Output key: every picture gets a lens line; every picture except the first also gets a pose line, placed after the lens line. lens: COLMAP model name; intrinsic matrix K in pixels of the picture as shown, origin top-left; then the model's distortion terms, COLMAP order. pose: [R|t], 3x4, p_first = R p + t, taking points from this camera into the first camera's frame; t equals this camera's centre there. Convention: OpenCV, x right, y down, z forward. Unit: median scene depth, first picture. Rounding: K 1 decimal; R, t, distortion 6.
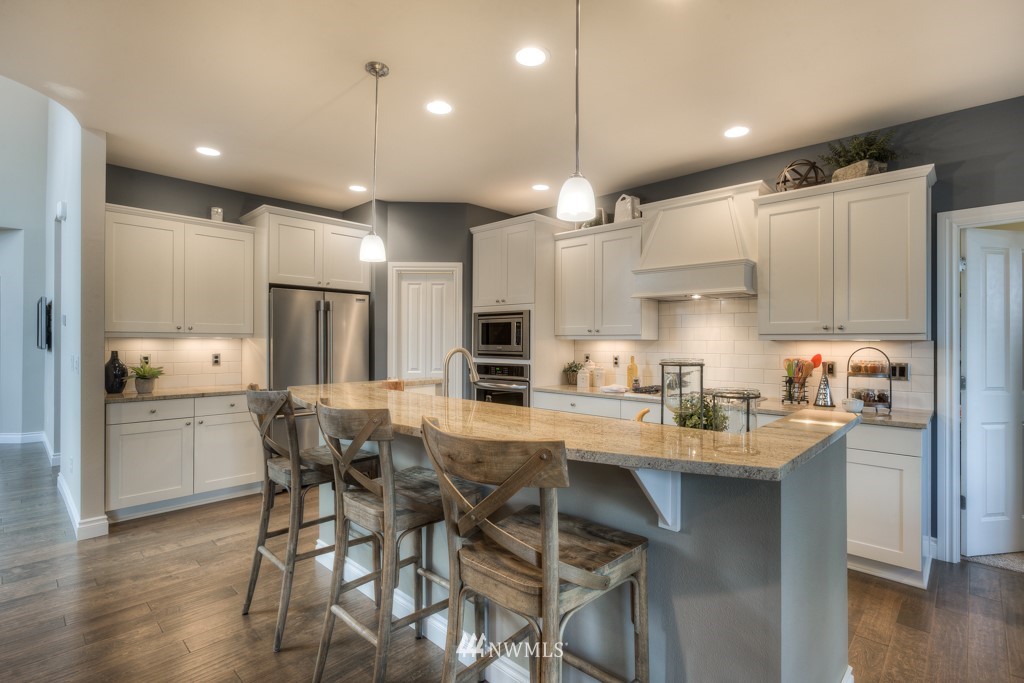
lens RADIAL K [[492.1, 0, 515.2], [0, 492.1, 341.5], [0, 0, 1]] dist [-0.001056, -0.000440]
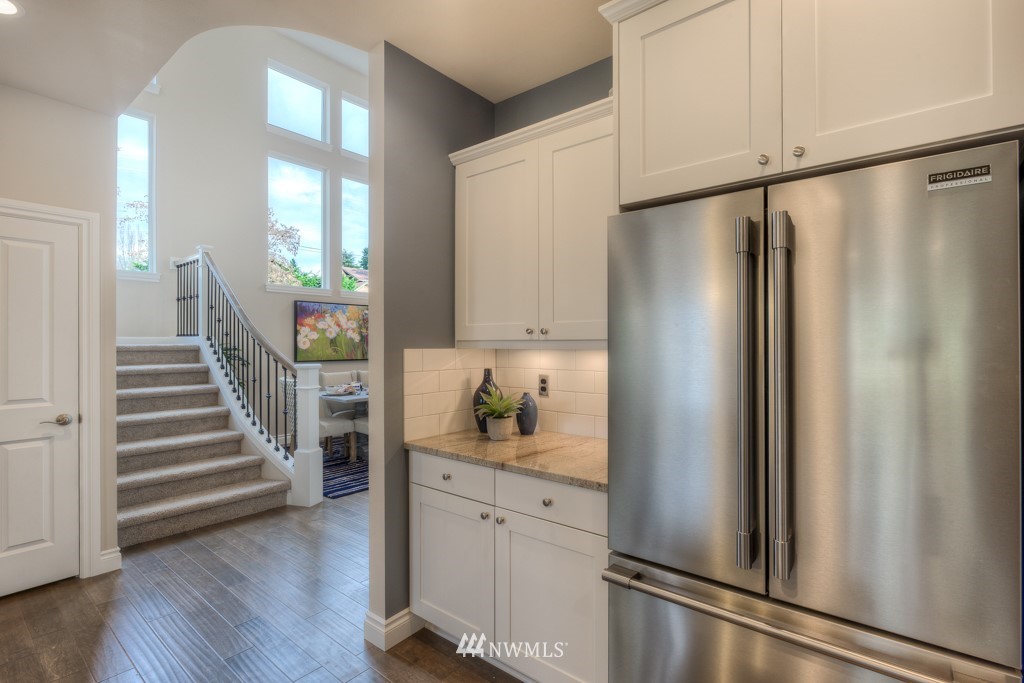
lens RADIAL K [[492.1, 0, 520.4], [0, 492.1, 340.9], [0, 0, 1]] dist [-0.001056, -0.000440]
pose [[0.079064, -0.008512, -0.996833, -0.160939], [0.000926, 0.999964, -0.008465, -0.014365], [0.996869, -0.000254, 0.079069, 1.120614]]
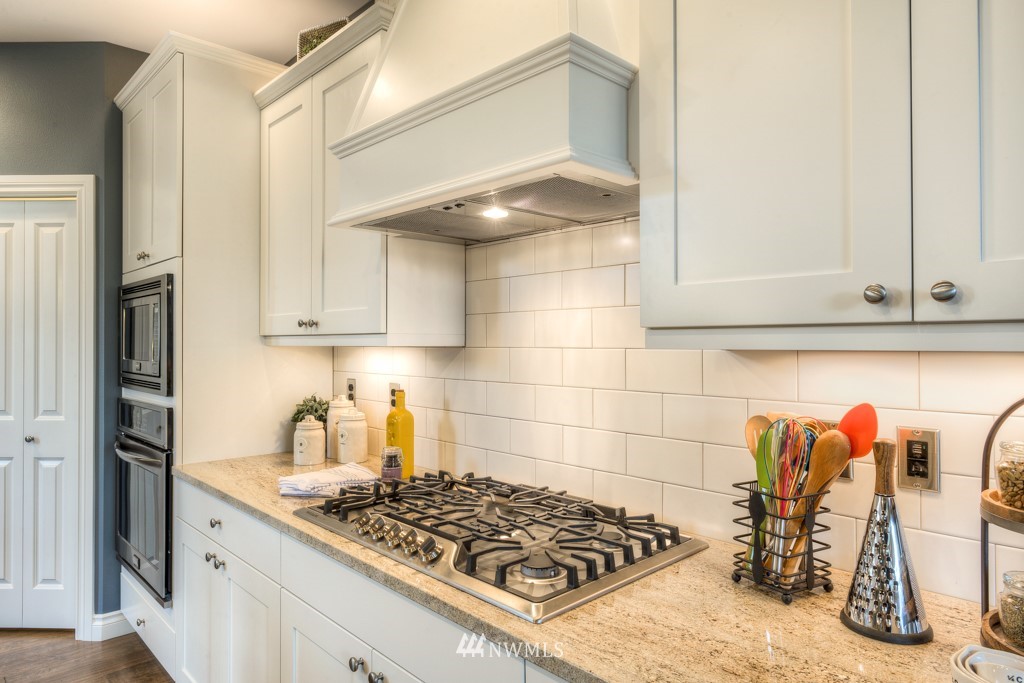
lens RADIAL K [[634.4, 0, 511.1], [0, 634.4, 339.8], [0, 0, 1]] dist [-0.002369, 0.000463]
pose [[0.998542, -0.007247, -0.053501, 0.448864], [0.007061, 0.999968, -0.003656, -0.007726], [0.053526, 0.003273, 0.998561, 0.659363]]
